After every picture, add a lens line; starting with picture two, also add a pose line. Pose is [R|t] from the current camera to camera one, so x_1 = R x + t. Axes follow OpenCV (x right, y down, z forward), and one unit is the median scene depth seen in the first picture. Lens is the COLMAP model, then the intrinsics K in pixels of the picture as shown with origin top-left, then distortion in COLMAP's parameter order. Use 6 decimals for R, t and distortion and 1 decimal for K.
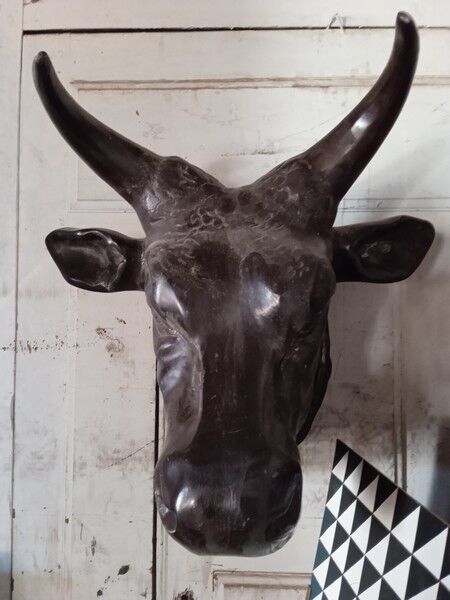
lens RADIAL K [[508.2, 0, 222.3], [0, 508.2, 302.5], [0, 0, 1]] dist [0.091609, -0.163278]
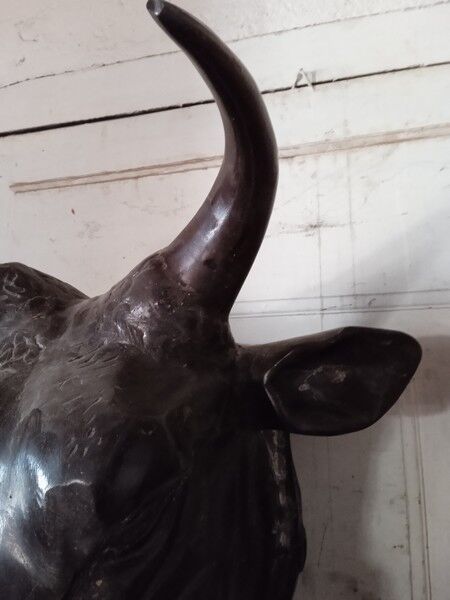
lens RADIAL K [[508.2, 0, 222.5], [0, 508.2, 297.6], [0, 0, 1]] dist [0.091609, -0.163278]
pose [[0.972106, -0.055426, -0.227899, 0.267951], [0.013791, 0.983502, -0.180370, -0.072167], [0.234136, 0.172195, 0.956833, 0.272567]]
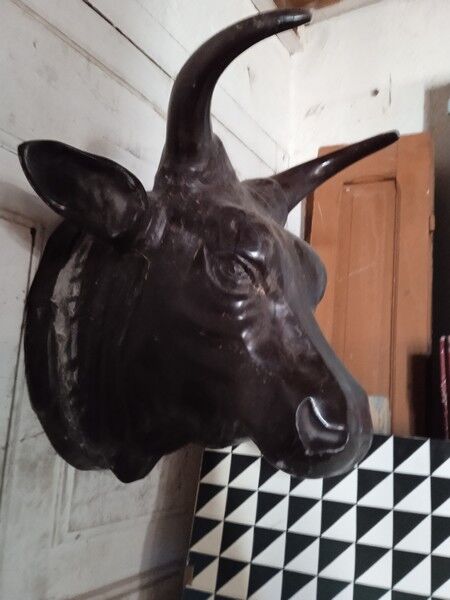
lens RADIAL K [[508.2, 0, 224.2], [0, 508.2, 292.6], [0, 0, 1]] dist [0.091609, -0.163278]
pose [[0.485961, 0.195391, 0.851860, -0.666232], [-0.062441, 0.979960, -0.189152, 0.171708], [-0.871747, 0.038730, 0.488423, 0.344347]]
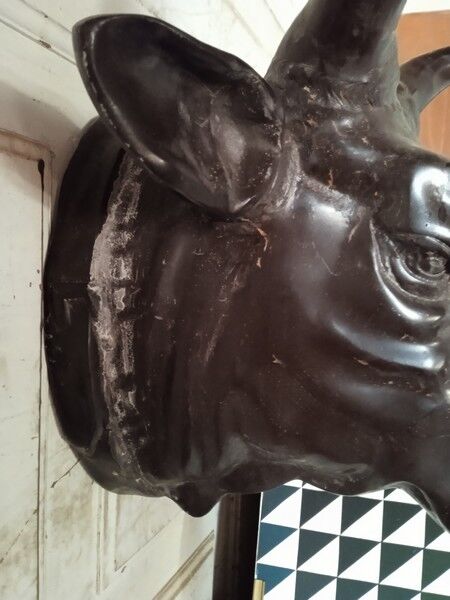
lens RADIAL K [[508.2, 0, 221.9], [0, 508.2, 298.7], [0, 0, 1]] dist [0.091609, -0.163278]
pose [[0.338658, -0.050325, 0.939563, -0.537564], [-0.055190, 0.995787, 0.073229, 0.017453], [-0.939290, -0.076653, 0.334454, 0.678984]]
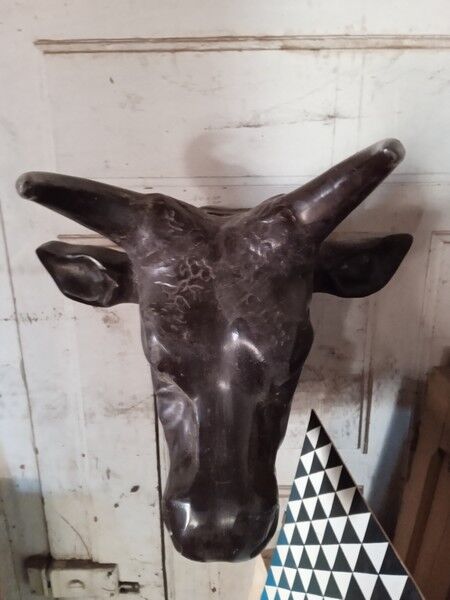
lens RADIAL K [[508.2, 0, 224.4], [0, 508.2, 296.7], [0, 0, 1]] dist [0.091609, -0.163278]
pose [[0.999230, -0.027287, 0.028199, -0.000632], [0.016233, 0.941705, 0.336047, -0.317097], [-0.035725, -0.335331, 0.941423, -0.003347]]
